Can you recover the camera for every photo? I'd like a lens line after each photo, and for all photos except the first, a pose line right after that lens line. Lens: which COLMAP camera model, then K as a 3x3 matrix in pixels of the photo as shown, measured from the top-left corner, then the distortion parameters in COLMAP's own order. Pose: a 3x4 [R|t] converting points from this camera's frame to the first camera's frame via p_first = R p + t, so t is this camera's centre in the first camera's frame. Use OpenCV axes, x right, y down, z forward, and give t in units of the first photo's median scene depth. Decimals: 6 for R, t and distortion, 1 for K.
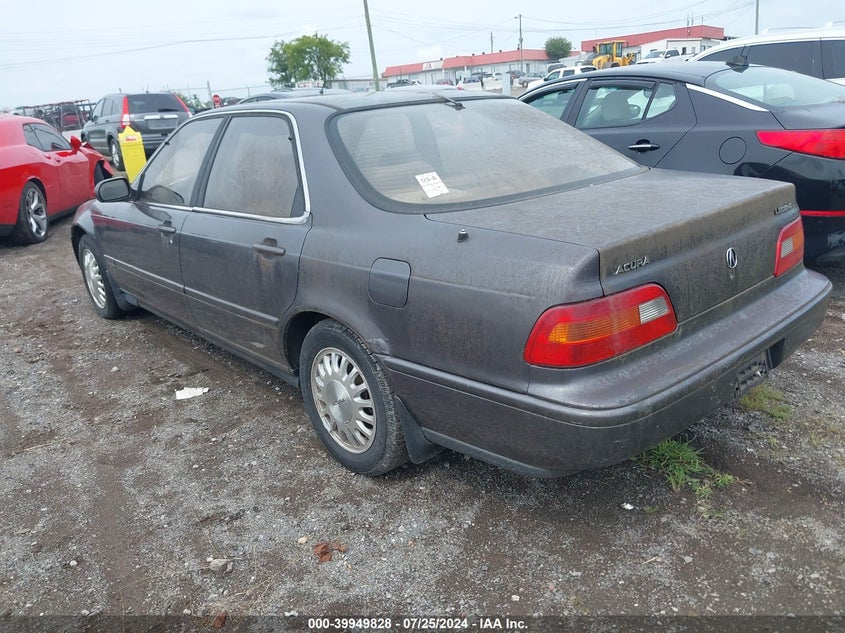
lens RADIAL K [[684.8, 0, 426.7], [0, 684.8, 316.1], [0, 0, 1]] dist [-0.005401, -0.001544]
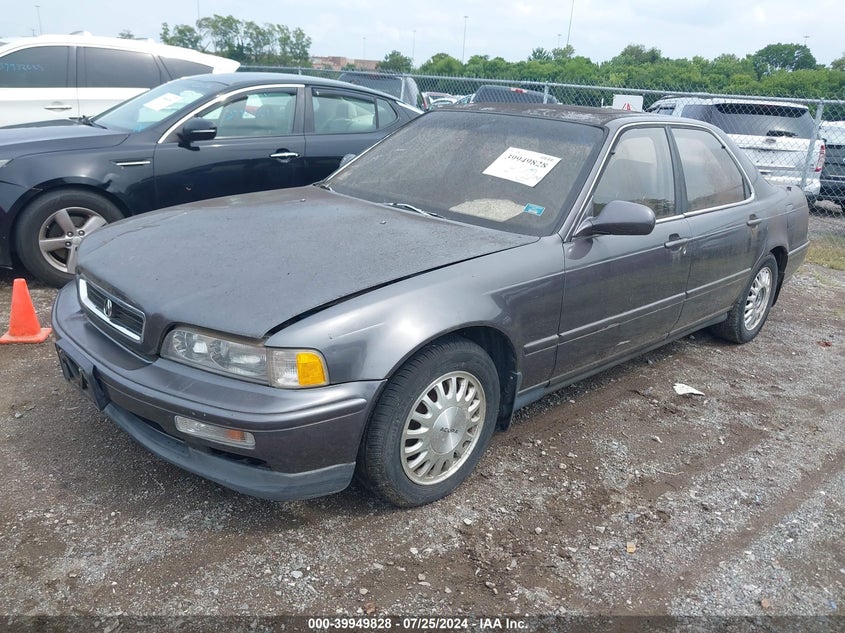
lens RADIAL K [[684.8, 0, 426.7], [0, 684.8, 316.1], [0, 0, 1]] dist [-0.005401, -0.001544]
pose [[-0.072697, -0.239496, 0.968172, -1.354131], [0.251191, 0.935051, 0.250164, -0.370674], [-0.965204, 0.261382, -0.007816, 1.423729]]
